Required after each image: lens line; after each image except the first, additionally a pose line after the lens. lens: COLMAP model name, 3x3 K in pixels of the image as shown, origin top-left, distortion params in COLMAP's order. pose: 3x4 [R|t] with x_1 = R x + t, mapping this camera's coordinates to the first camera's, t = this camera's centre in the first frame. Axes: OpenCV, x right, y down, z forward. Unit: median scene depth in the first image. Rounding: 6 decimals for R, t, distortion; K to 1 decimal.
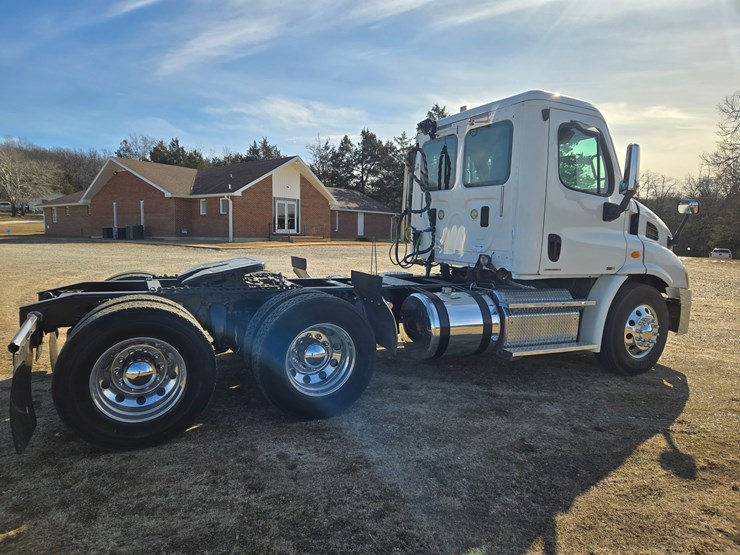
lens RADIAL K [[492.1, 0, 368.6], [0, 492.1, 288.3], [0, 0, 1]] dist [0.081854, -0.057822]
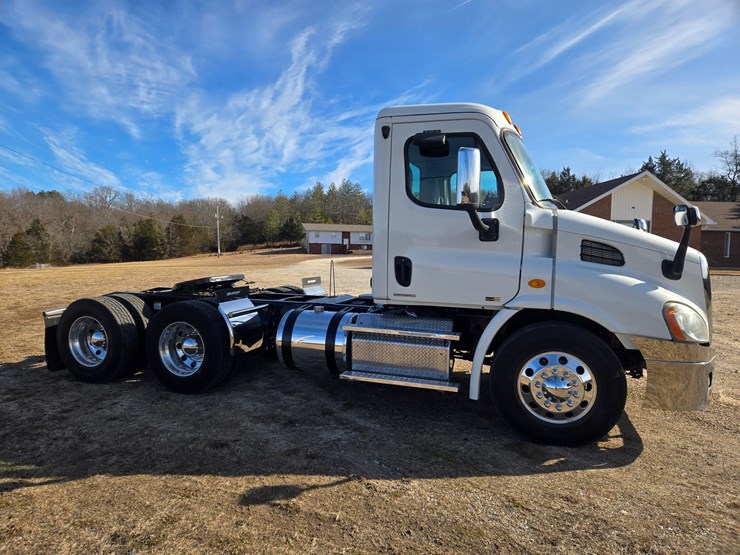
lens RADIAL K [[492.1, 0, 363.4], [0, 492.1, 291.1], [0, 0, 1]] dist [0.081854, -0.057822]
pose [[0.703397, 0.043059, -0.709492, 0.892197], [-0.078791, 0.996735, -0.017622, -0.020972], [0.706417, 0.068297, 0.704493, 0.277886]]
